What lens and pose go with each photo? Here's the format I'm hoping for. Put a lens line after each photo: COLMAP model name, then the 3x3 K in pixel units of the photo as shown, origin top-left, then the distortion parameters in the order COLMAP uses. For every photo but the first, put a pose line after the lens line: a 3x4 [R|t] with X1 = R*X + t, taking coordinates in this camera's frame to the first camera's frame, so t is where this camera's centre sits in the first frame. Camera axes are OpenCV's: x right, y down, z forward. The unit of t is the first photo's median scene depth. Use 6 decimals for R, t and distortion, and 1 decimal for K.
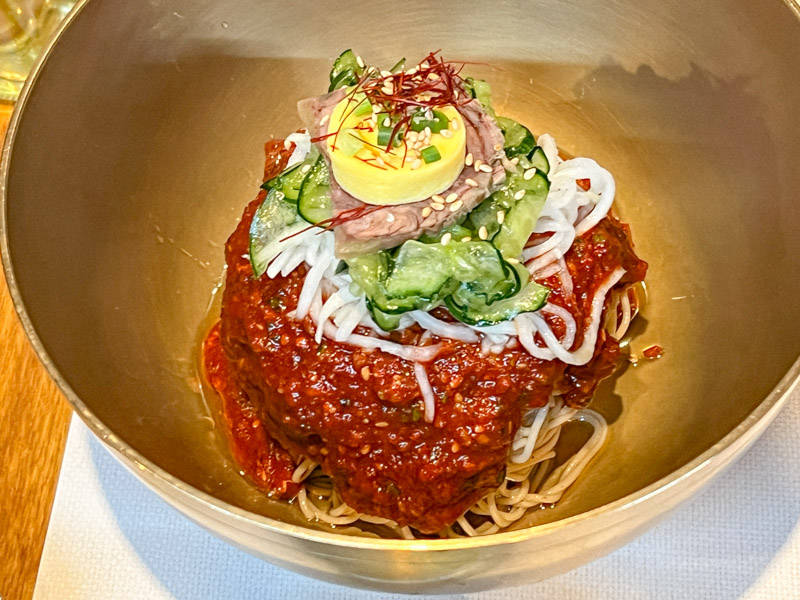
lens RADIAL K [[1796.1, 0, 400.0], [0, 1796.1, 300.0], [0, 0, 1]] dist [0.009120, 6.432049]
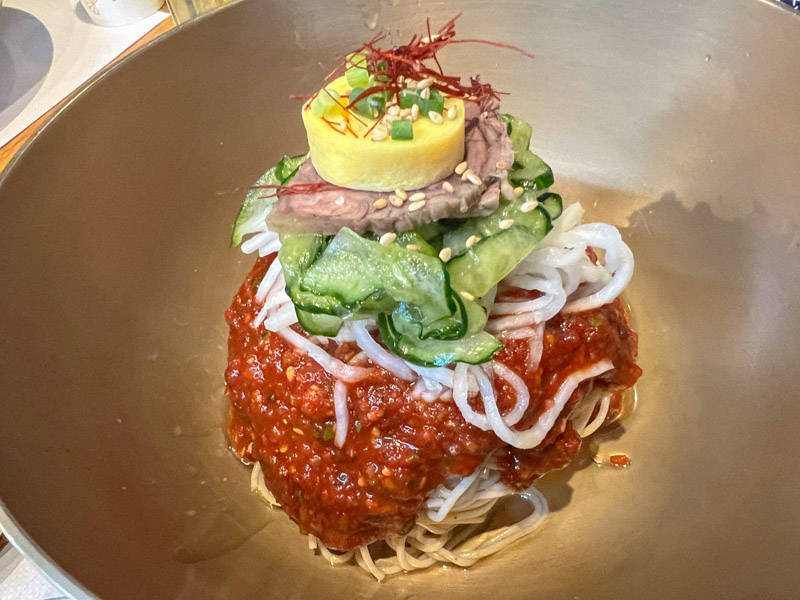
lens RADIAL K [[608.6, 0, 366.1], [0, 608.6, 361.5], [0, 0, 1]] dist [0.000090, -0.004397]
pose [[0.898255, 0.321221, -0.299926, 0.109197], [-0.323922, 0.945145, 0.042129, 0.008738], [0.297006, 0.059310, 0.953032, 0.703804]]
